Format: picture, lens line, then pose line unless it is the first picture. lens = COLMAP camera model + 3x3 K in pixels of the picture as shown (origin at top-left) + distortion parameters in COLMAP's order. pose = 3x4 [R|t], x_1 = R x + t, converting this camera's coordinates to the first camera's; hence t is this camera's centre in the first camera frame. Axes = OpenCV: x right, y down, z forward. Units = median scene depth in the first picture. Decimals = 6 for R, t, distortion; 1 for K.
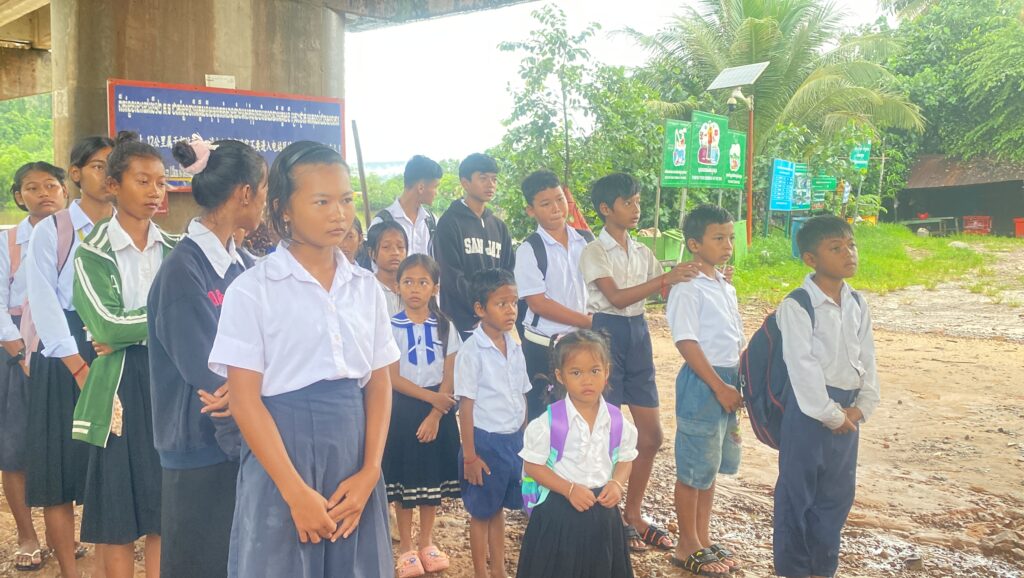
lens RADIAL K [[901.8, 0, 506.3], [0, 901.8, 284.7], [0, 0, 1]] dist [0.037369, -0.089732]
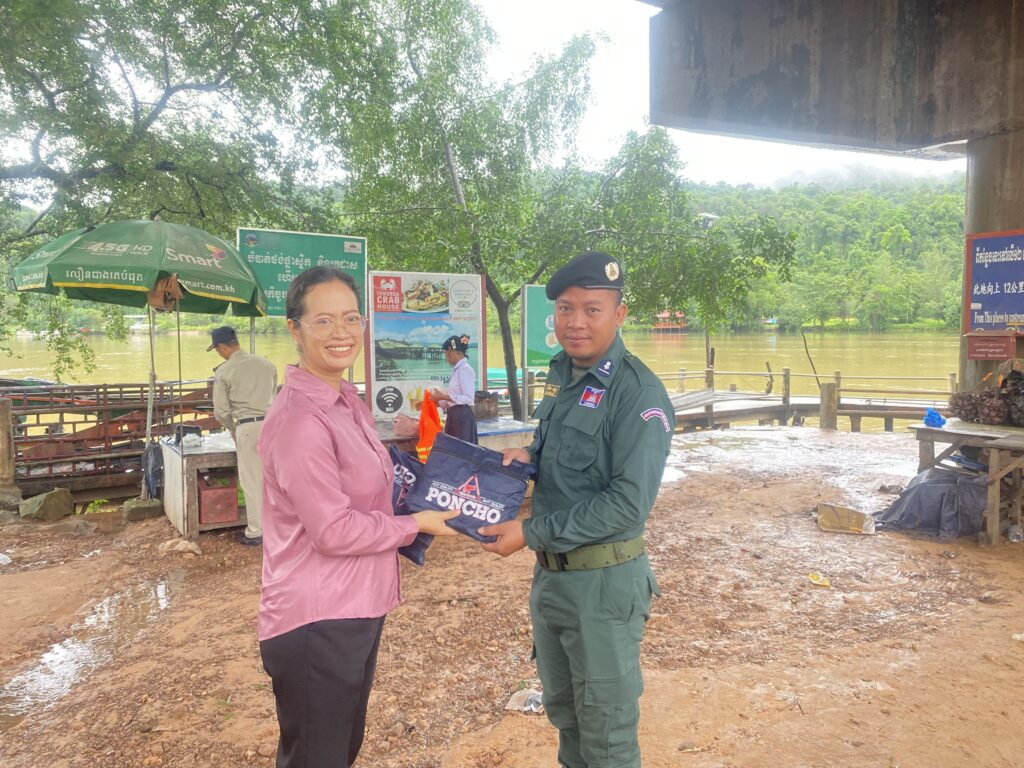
lens RADIAL K [[783.3, 0, 510.3], [0, 783.3, 388.8], [0, 0, 1]] dist [0.028213, -0.033273]
pose [[-0.041620, 0.072796, -0.996478, 0.497115], [-0.080653, 0.993843, 0.075972, -0.061934], [0.995873, 0.083531, -0.035493, 0.443913]]
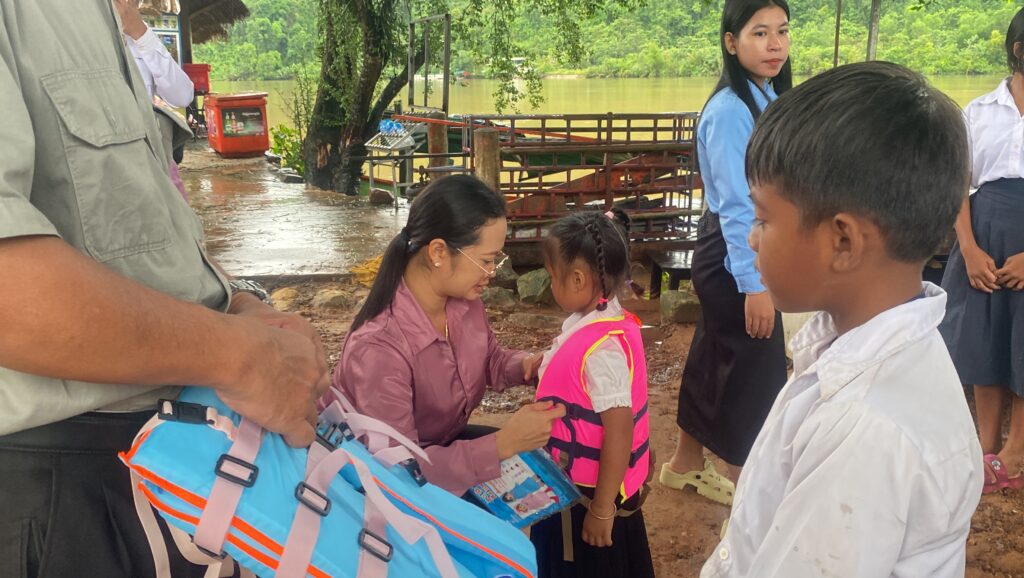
lens RADIAL K [[901.8, 0, 521.8], [0, 901.8, 293.6], [0, 0, 1]] dist [0.037369, -0.089732]
pose [[-0.453576, 0.209793, -0.866173, 0.297798], [-0.070366, 0.960434, 0.269471, -0.012018], [0.888435, 0.183175, -0.420867, 0.217899]]
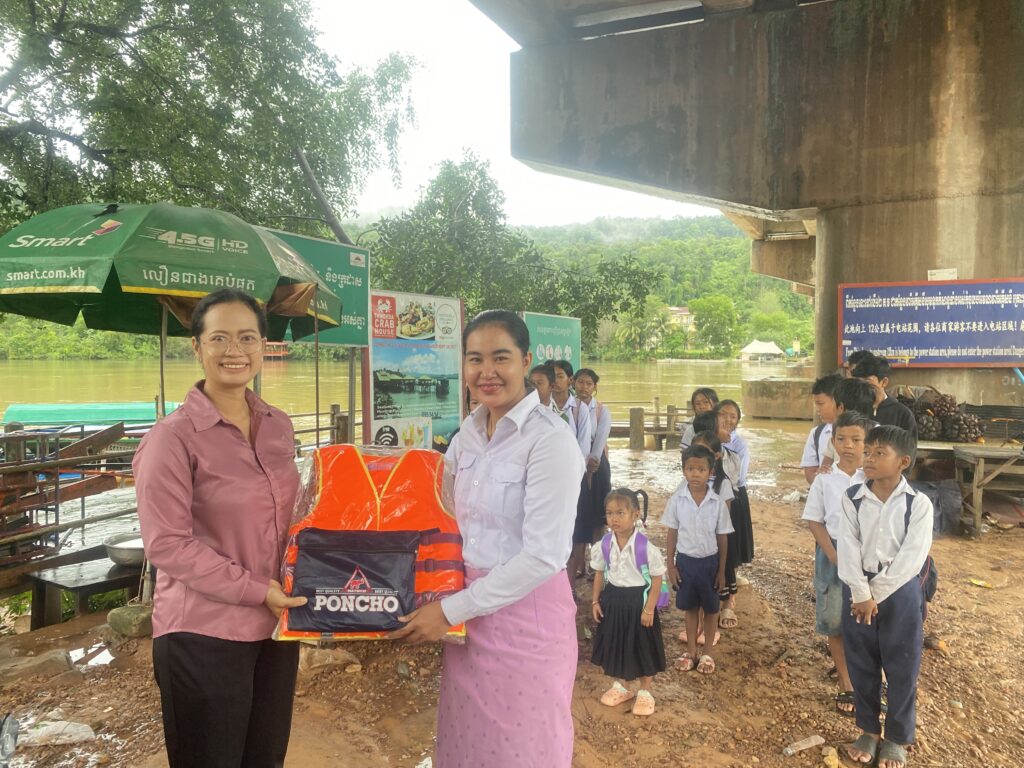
lens RADIAL K [[783.3, 0, 516.2], [0, 783.3, 375.6], [0, 0, 1]] dist [0.028213, -0.033273]
pose [[0.459792, 0.018754, -0.887828, 0.340887], [-0.077173, 0.996838, -0.018910, -0.030031], [0.884667, 0.077211, 0.459786, 0.044935]]
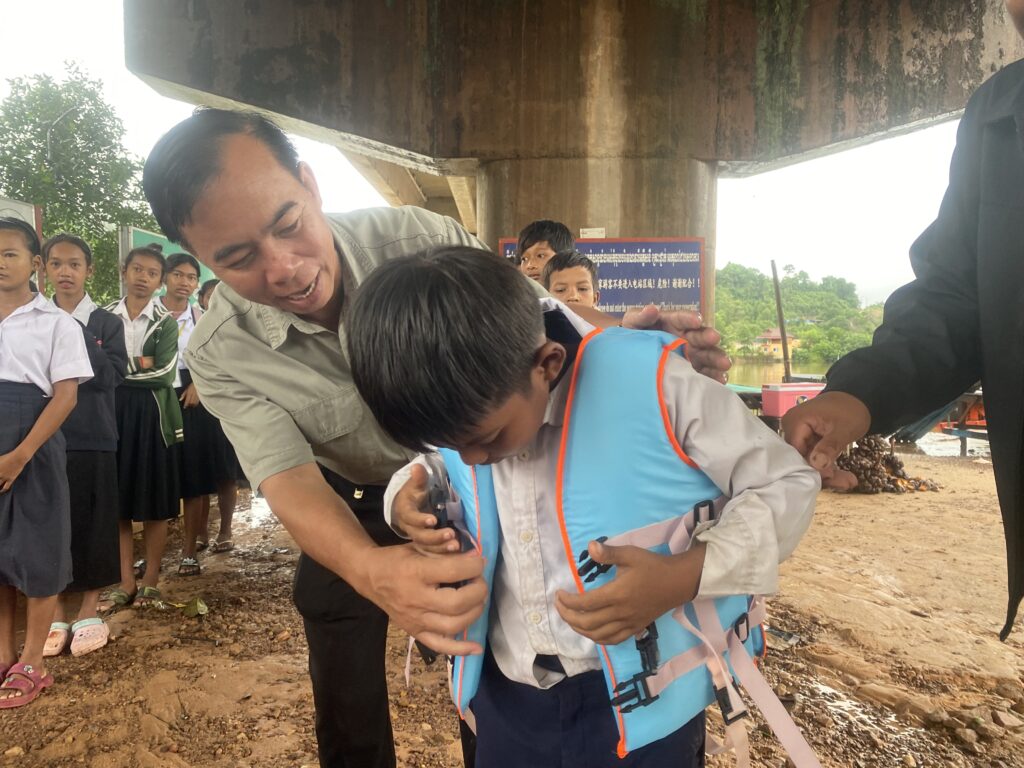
lens RADIAL K [[783.3, 0, 513.0], [0, 783.3, 387.3], [0, 0, 1]] dist [0.028213, -0.033273]
pose [[0.778822, 0.017036, -0.627013, 0.260856], [-0.049615, 0.998172, -0.034507, 0.023200], [0.625280, 0.057984, 0.778244, 0.127238]]
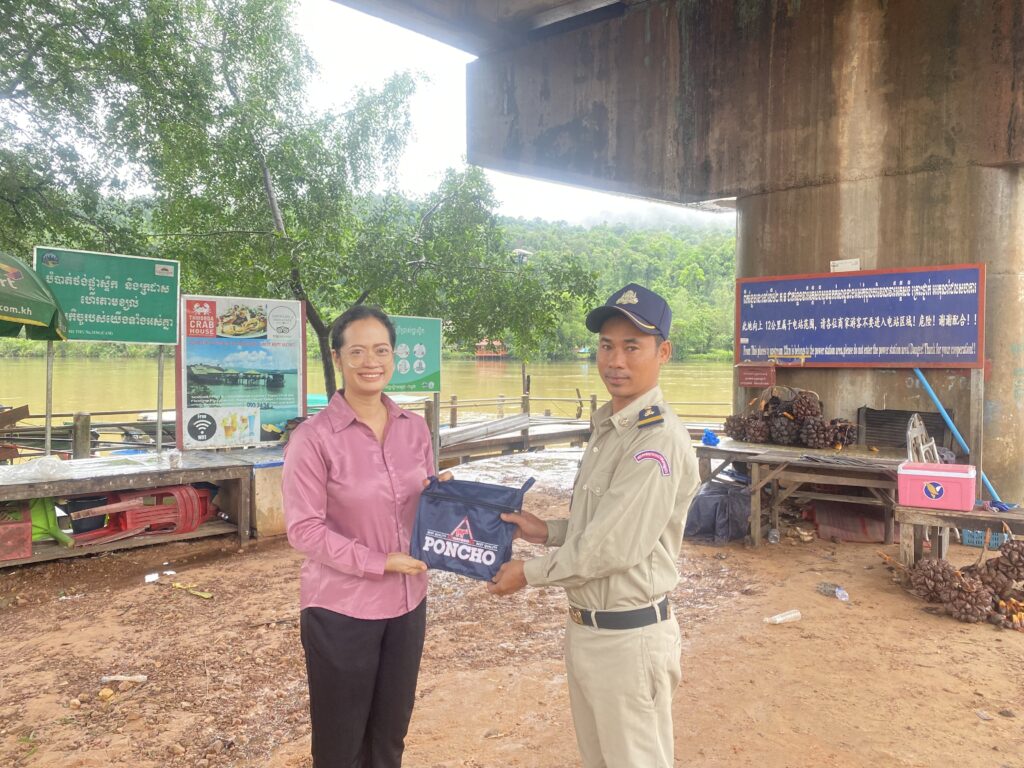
lens RADIAL K [[783.3, 0, 513.0], [0, 783.3, 383.7], [0, 0, 1]] dist [0.028213, -0.033273]
pose [[0.185901, 0.032742, -0.982023, 0.531575], [-0.089616, 0.995844, 0.016238, -0.063250], [0.978473, 0.084986, 0.188063, 0.444935]]
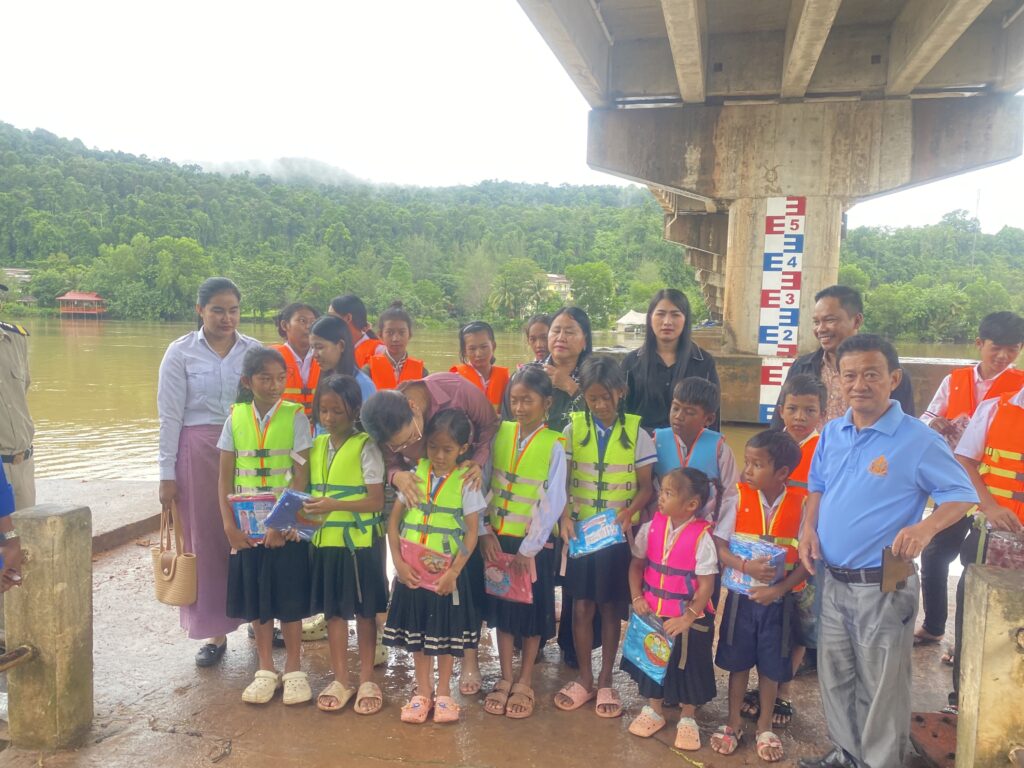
lens RADIAL K [[783.3, 0, 528.8], [0, 783.3, 428.7], [0, 0, 1]] dist [0.028213, -0.033273]
pose [[0.595255, 0.114853, -0.795286, -0.904635], [-0.094162, 0.992883, 0.072911, -0.099992], [0.798001, 0.031485, 0.601834, 1.472153]]
